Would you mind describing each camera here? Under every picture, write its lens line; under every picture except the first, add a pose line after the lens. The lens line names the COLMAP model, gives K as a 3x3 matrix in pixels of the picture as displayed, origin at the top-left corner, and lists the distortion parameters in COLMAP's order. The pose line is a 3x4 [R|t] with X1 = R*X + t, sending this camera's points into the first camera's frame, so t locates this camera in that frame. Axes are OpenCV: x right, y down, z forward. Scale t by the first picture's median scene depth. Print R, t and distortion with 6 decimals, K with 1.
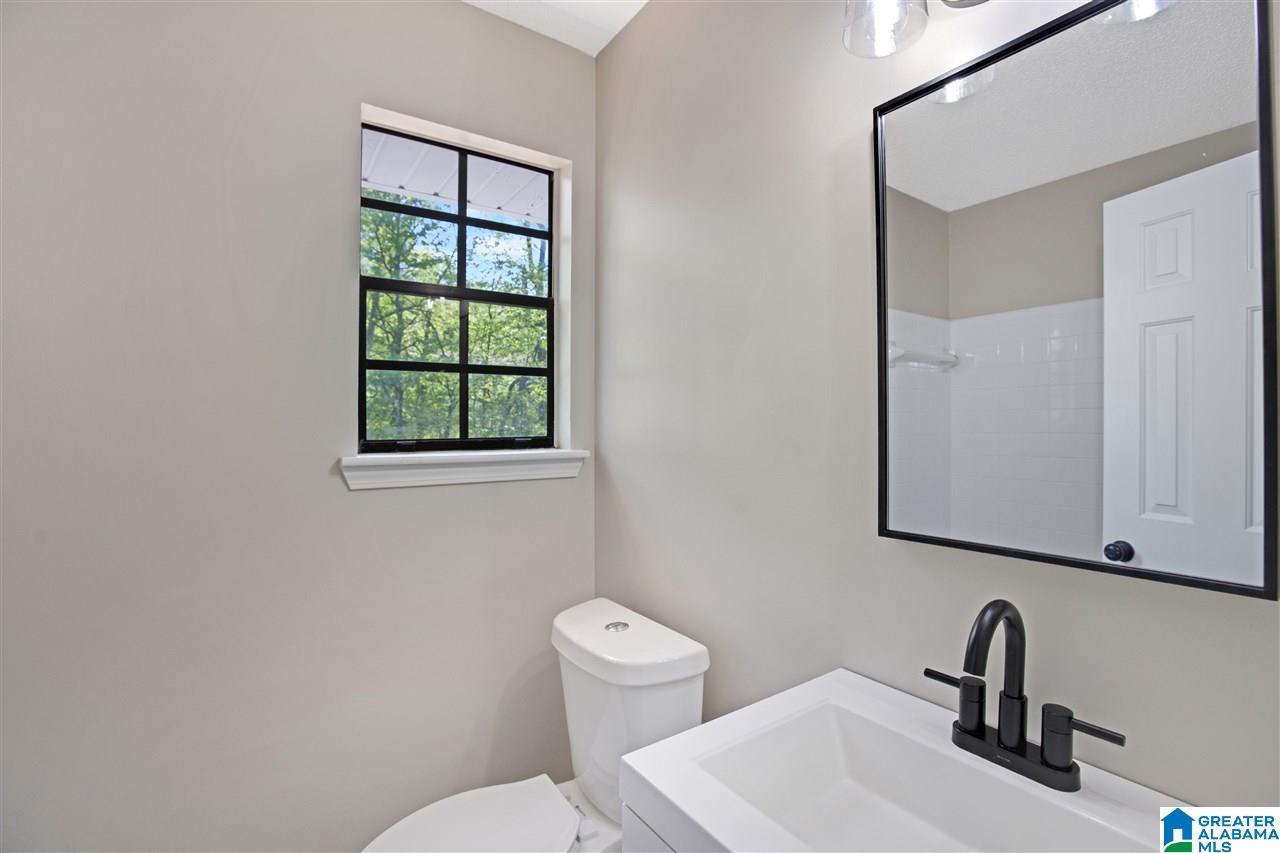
lens RADIAL K [[559.5, 0, 643.7], [0, 559.5, 423.5], [0, 0, 1]] dist [-0.020728, 0.000473]
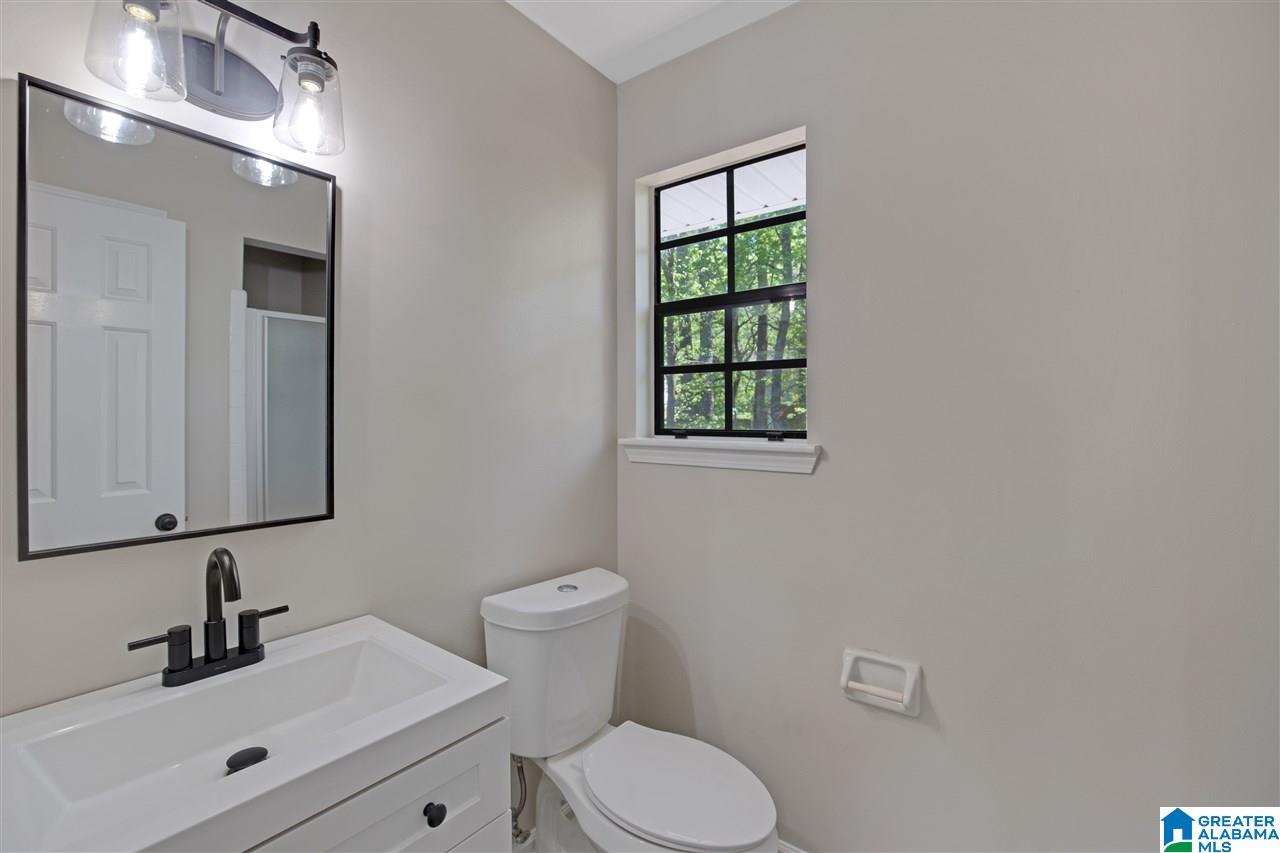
lens RADIAL K [[559.5, 0, 643.7], [0, 559.5, 423.5], [0, 0, 1]] dist [-0.020728, 0.000473]
pose [[0.302426, 0.029990, -0.952701, 0.707734], [-0.006752, 0.999547, 0.029322, -0.014180], [0.953149, -0.002435, 0.302491, 0.507035]]
